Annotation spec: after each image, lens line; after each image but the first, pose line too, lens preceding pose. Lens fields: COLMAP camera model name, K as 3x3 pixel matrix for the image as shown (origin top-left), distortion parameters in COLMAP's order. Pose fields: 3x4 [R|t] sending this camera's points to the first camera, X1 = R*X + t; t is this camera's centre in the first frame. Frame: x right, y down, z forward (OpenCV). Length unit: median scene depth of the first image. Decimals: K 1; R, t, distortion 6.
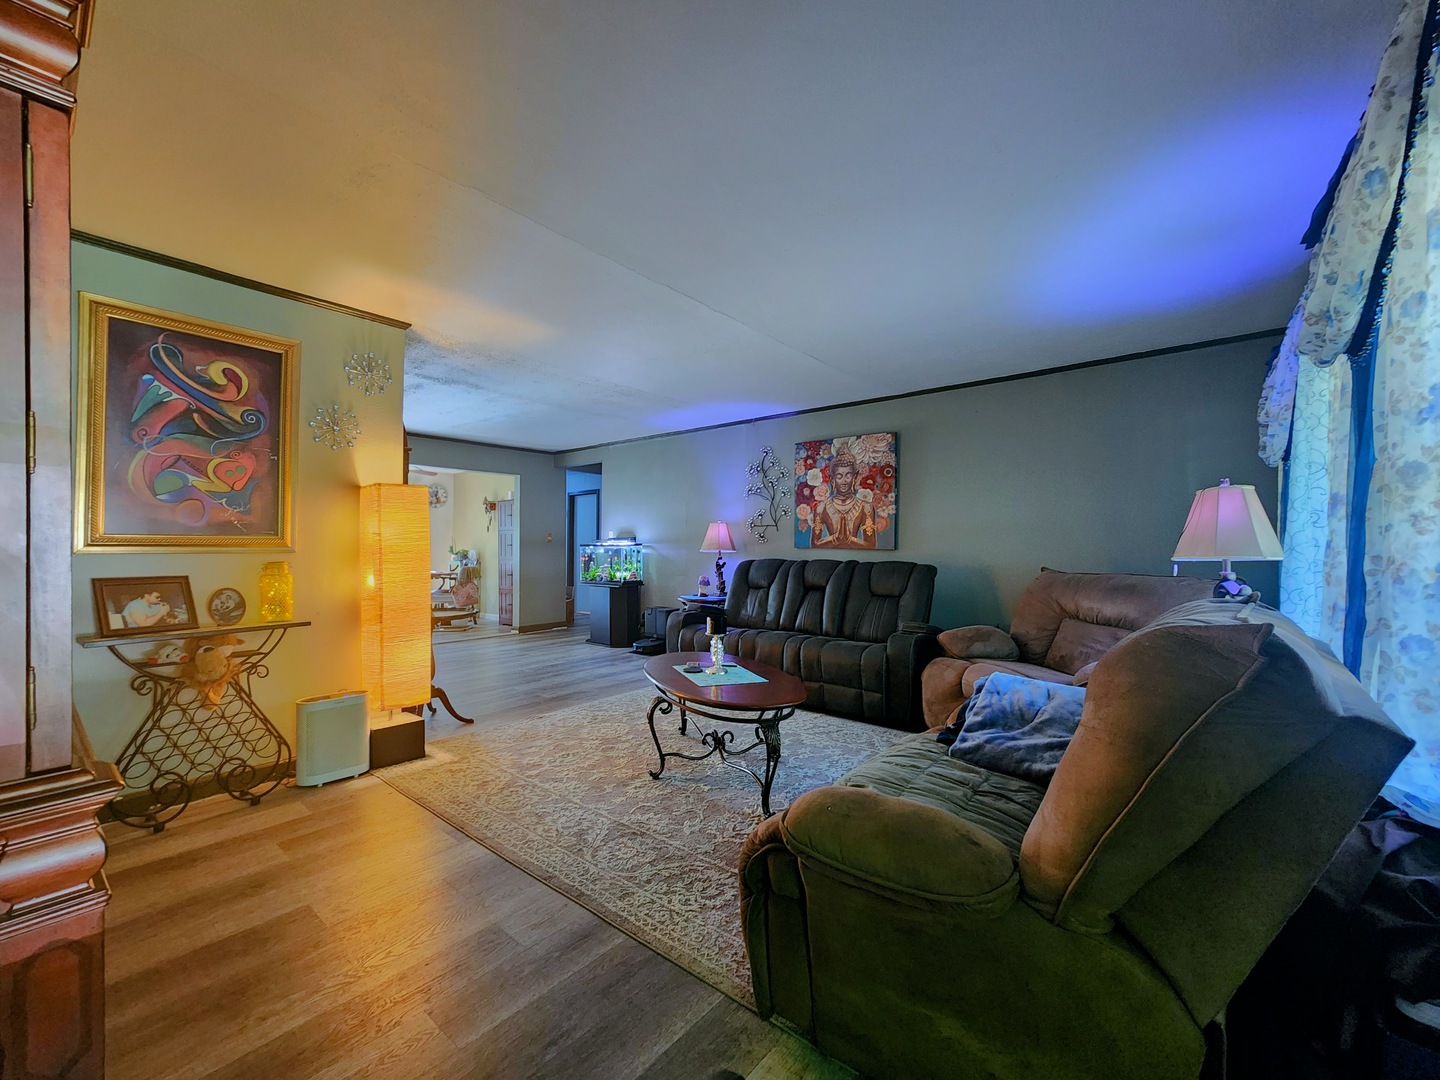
lens RADIAL K [[593.6, 0, 719.6], [0, 593.6, 534.1], [0, 0, 1]] dist [-0.002525, -0.000190]
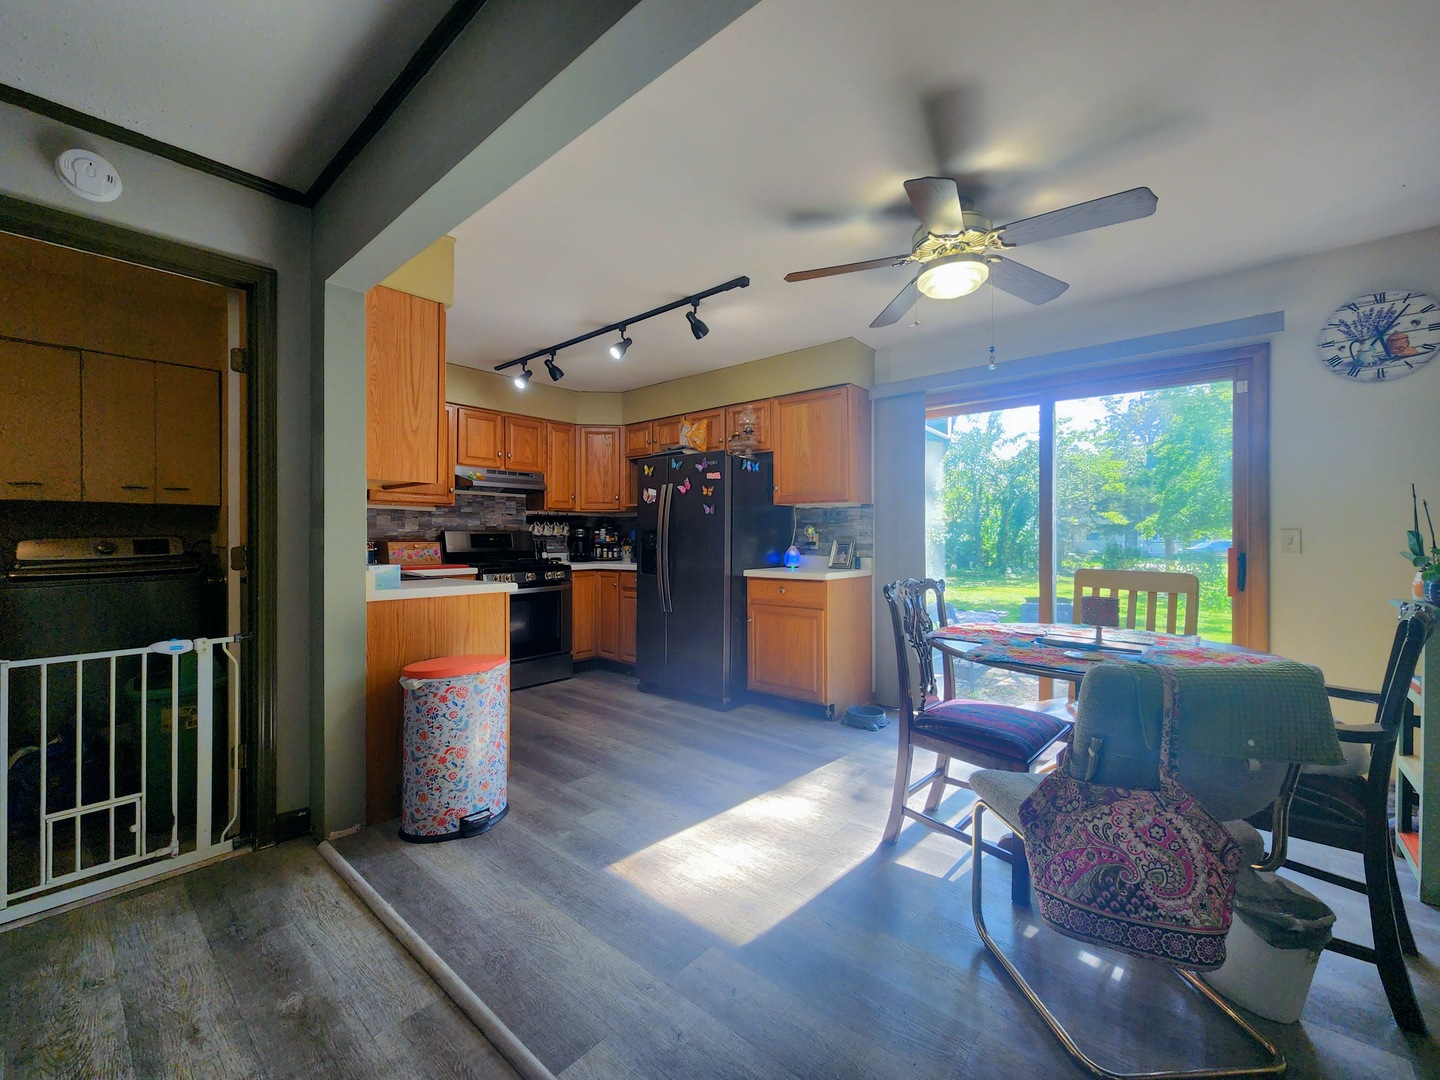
lens RADIAL K [[593.6, 0, 716.0], [0, 593.6, 537.9], [0, 0, 1]] dist [-0.002525, -0.000190]
pose [[-0.022996, 0.003125, -0.999731, -0.408170], [0.022995, 0.999732, 0.002596, 0.028995], [0.999471, -0.022929, -0.023062, 1.336865]]
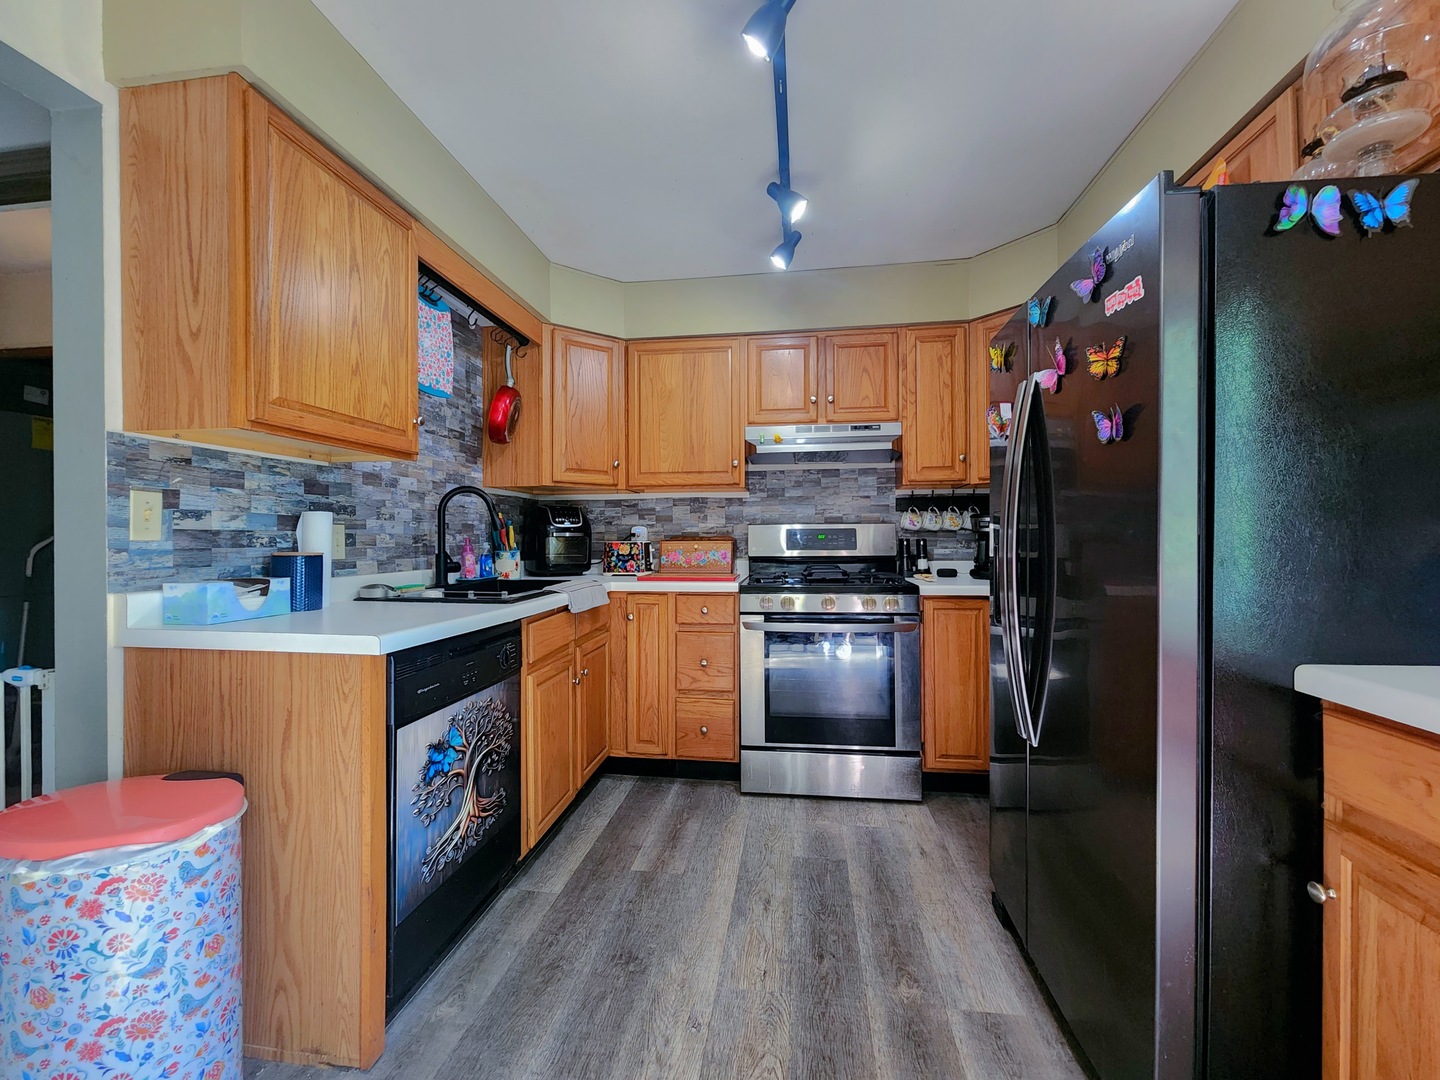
lens RADIAL K [[593.6, 0, 717.6], [0, 593.6, 536.7], [0, 0, 1]] dist [-0.002525, -0.000190]
pose [[-0.853194, 0.006328, -0.521555, -0.916331], [0.019791, 0.999599, -0.020248, 0.034986], [0.521217, -0.027598, -0.852978, 1.413047]]
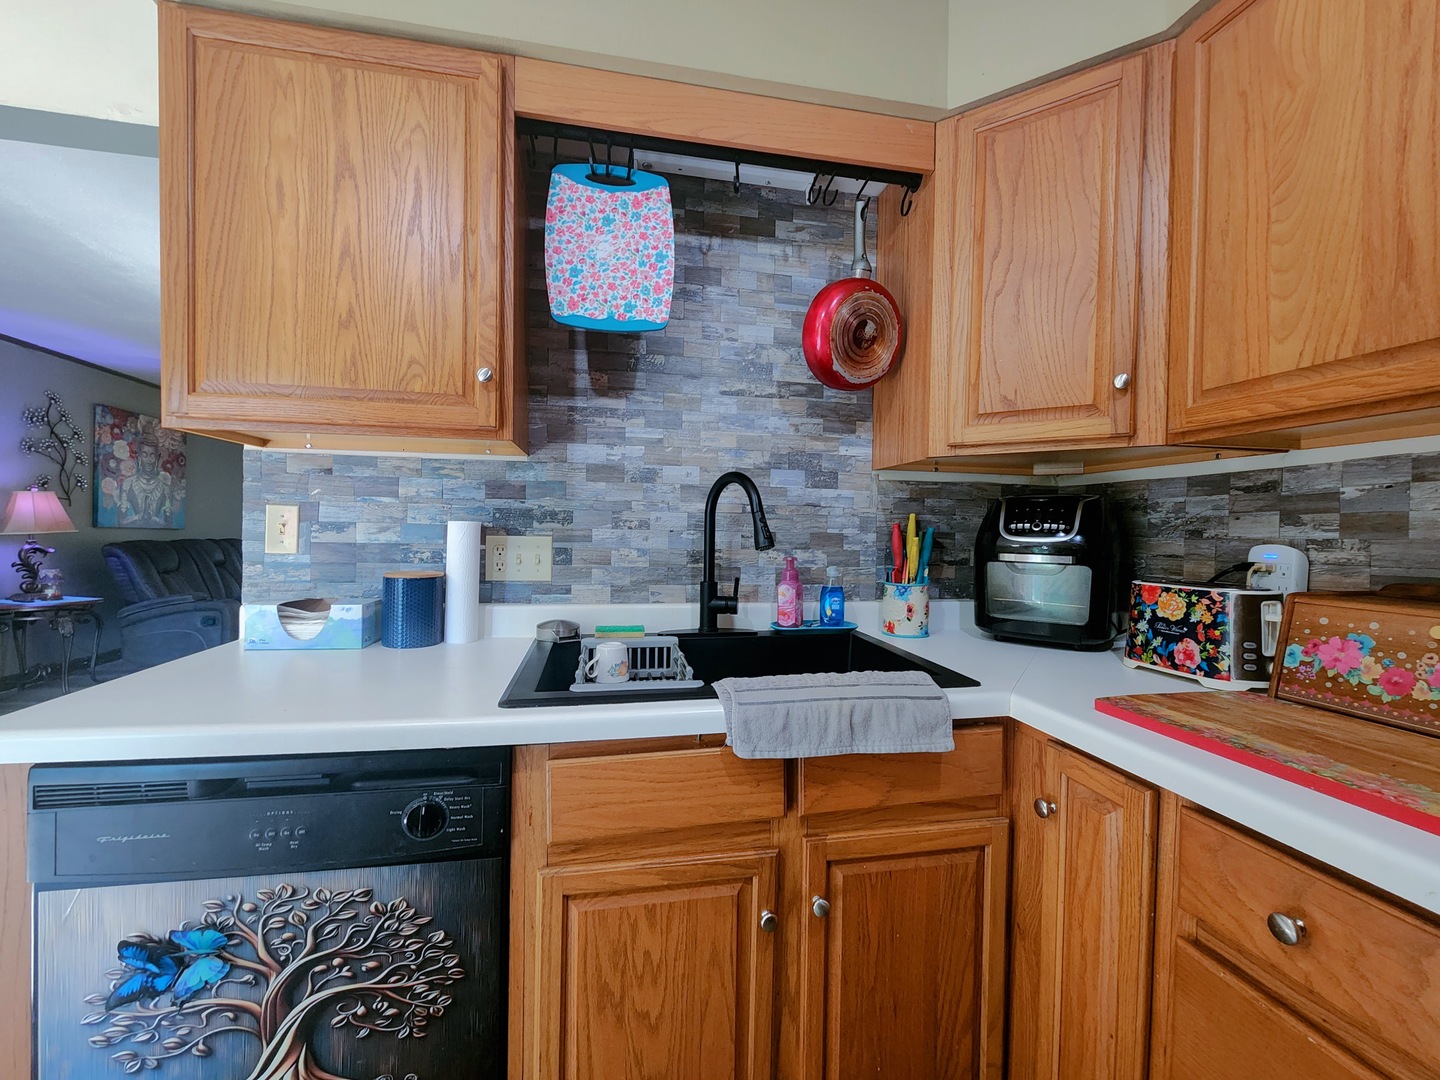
lens RADIAL K [[593.6, 0, 720.2], [0, 593.6, 536.8], [0, 0, 1]] dist [-0.002525, -0.000190]
pose [[-0.771352, -0.019806, 0.636101, -1.150903], [-0.030750, 0.999508, -0.006166, 0.014898], [-0.635666, -0.024316, -0.771581, 1.143232]]
